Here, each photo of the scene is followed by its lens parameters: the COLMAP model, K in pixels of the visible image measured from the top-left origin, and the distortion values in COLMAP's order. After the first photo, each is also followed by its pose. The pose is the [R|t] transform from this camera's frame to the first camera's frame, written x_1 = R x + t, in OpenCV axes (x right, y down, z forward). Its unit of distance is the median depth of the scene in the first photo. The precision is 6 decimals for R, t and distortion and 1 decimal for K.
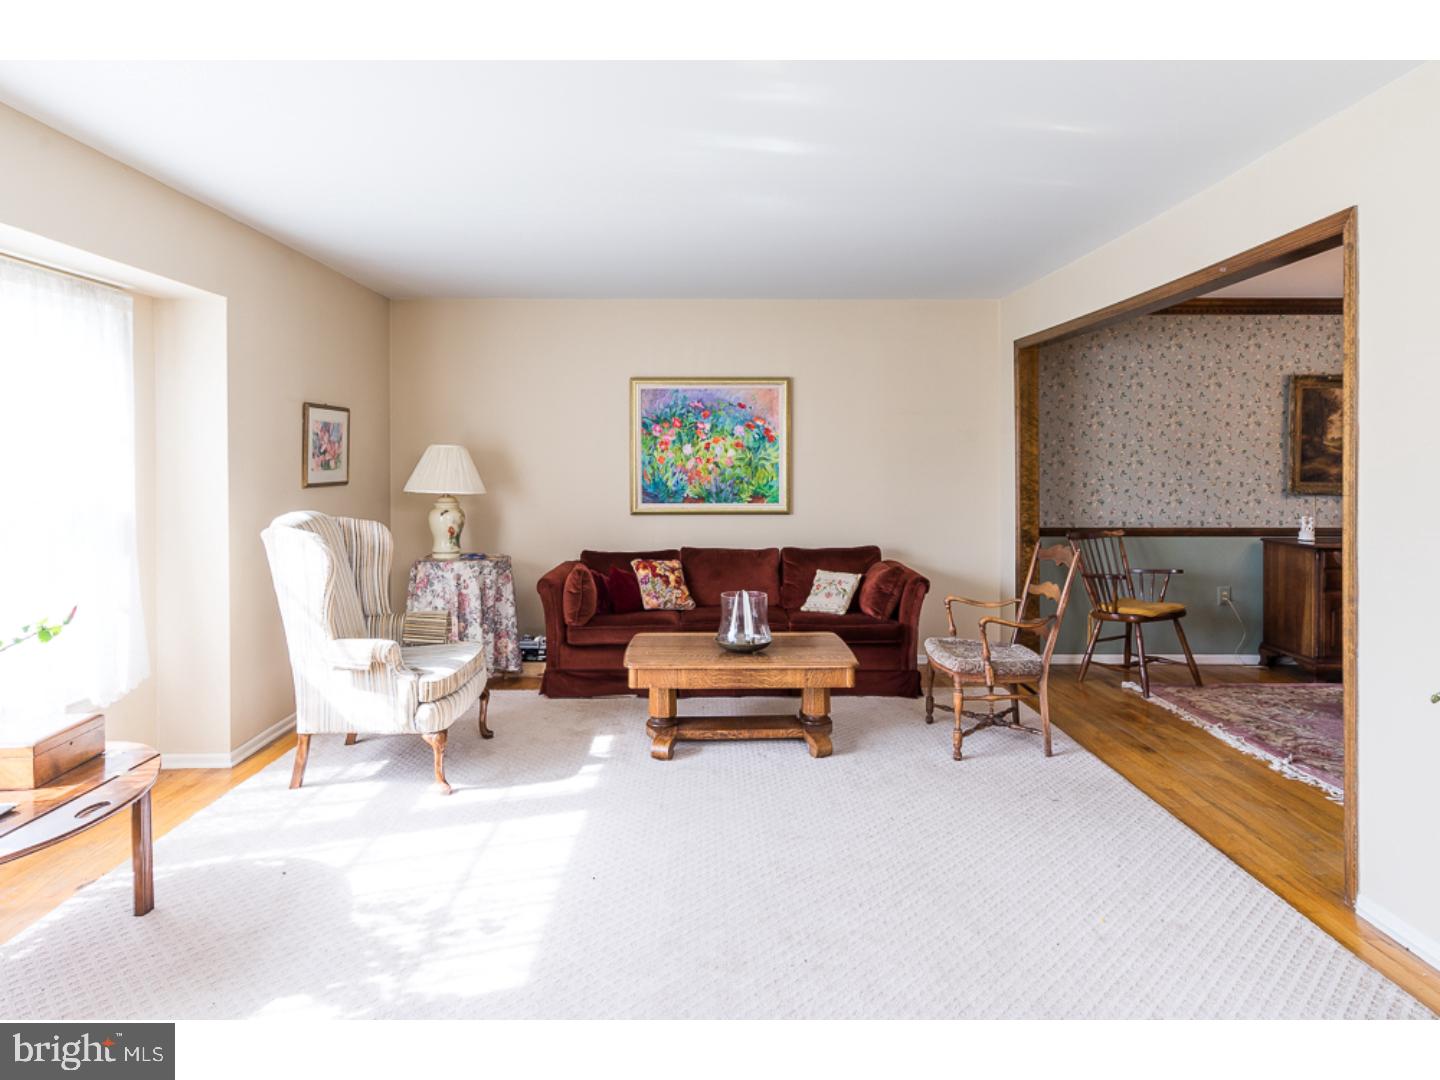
lens RADIAL K [[840.6, 0, 720.7], [0, 840.6, 466.9], [0, 0, 1]] dist [0.000516, 0.006561]
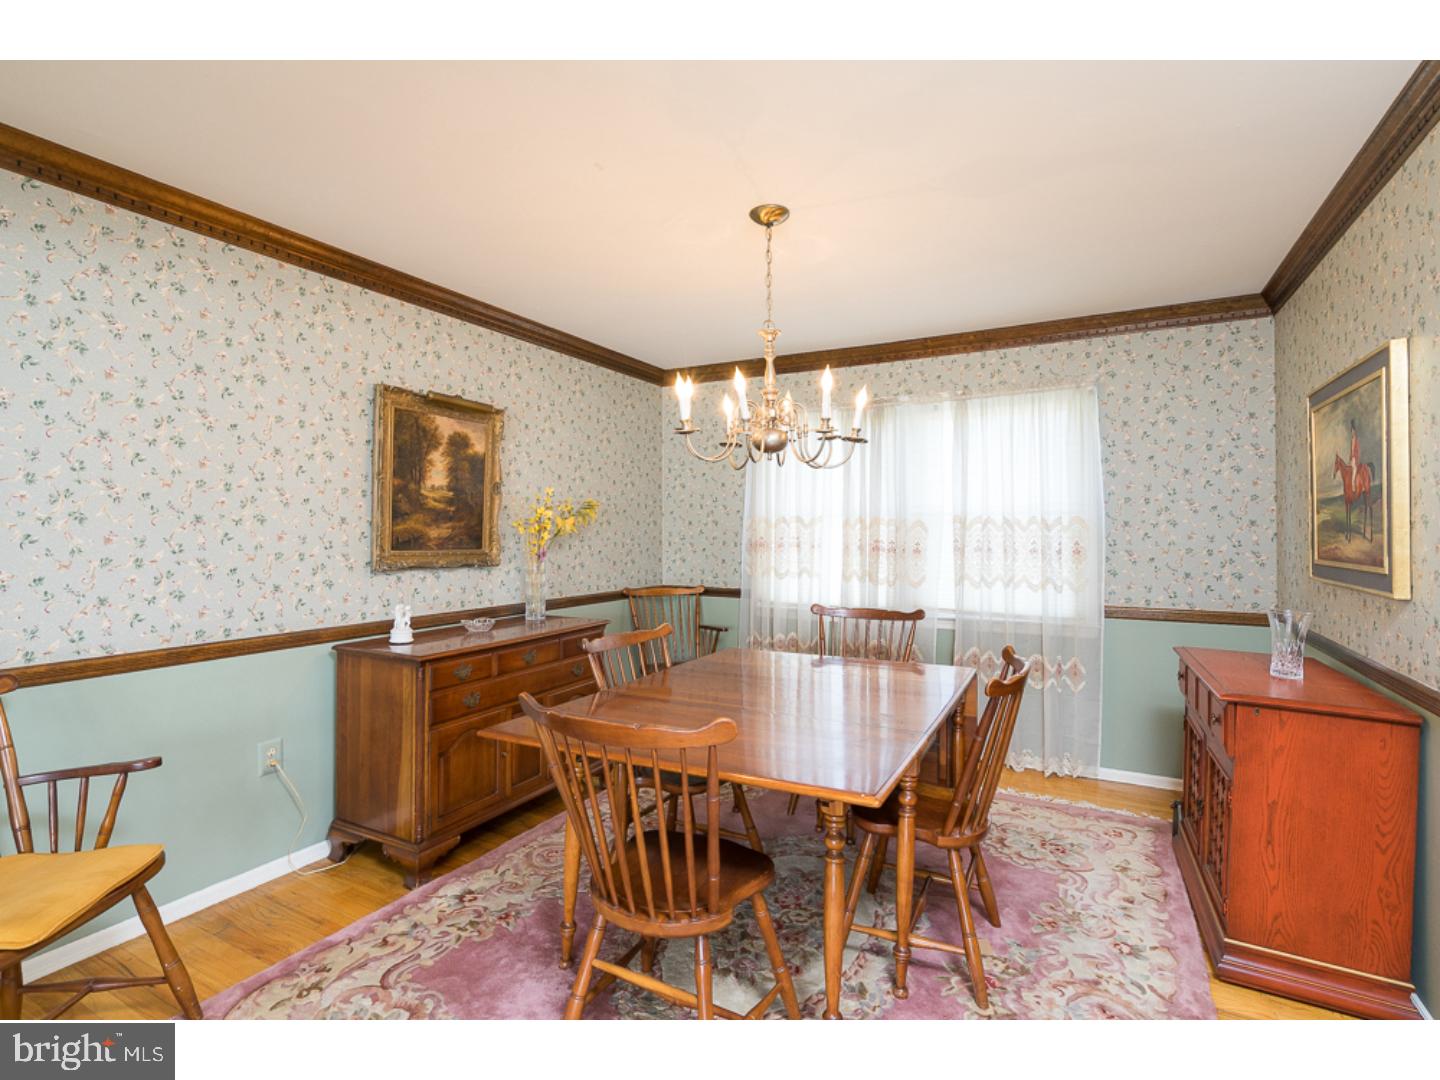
lens RADIAL K [[694.6, 0, 714.6], [0, 694.6, 531.7], [0, 0, 1]] dist [0.004480, 0.000188]
pose [[0.486398, -0.003244, 0.873731, 0.364853], [-0.005128, 0.999965, 0.006567, -0.001445], [-0.873722, -0.007675, 0.486365, 0.558244]]
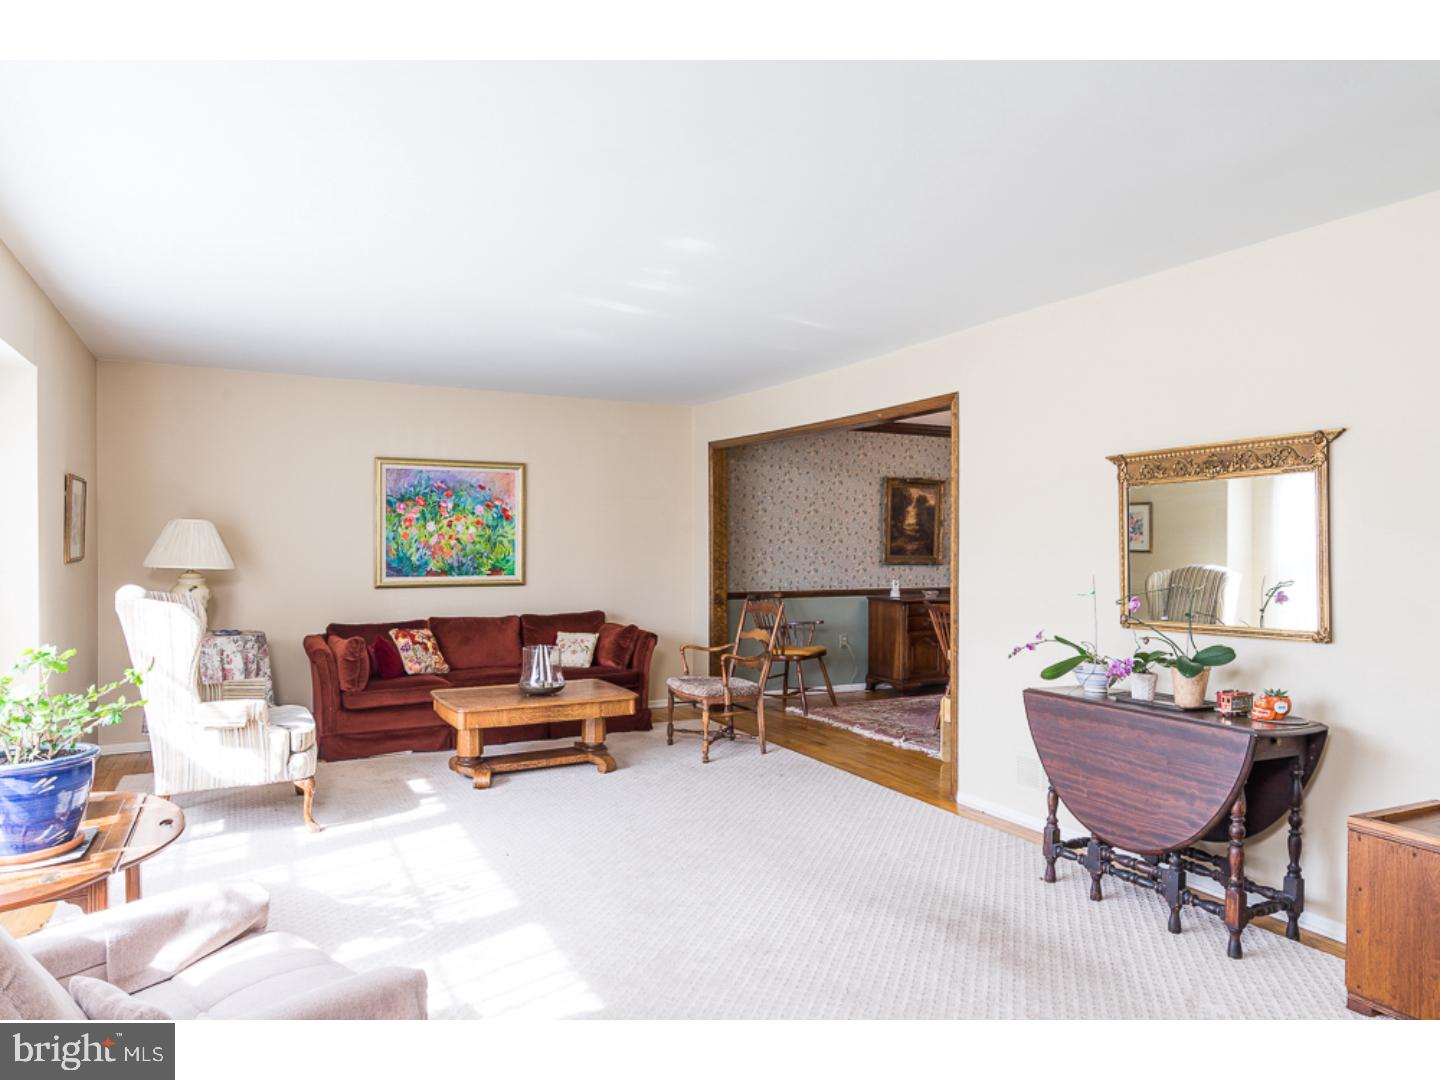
lens RADIAL K [[900.2, 0, 715.0], [0, 900.2, 542.3], [0, 0, 1]] dist [0.003801, 0.001537]
pose [[0.893653, 0.003626, 0.448744, -0.244664], [-0.002578, 0.999992, -0.002947, 0.002024], [-0.448752, 0.001477, 0.893655, -0.199800]]
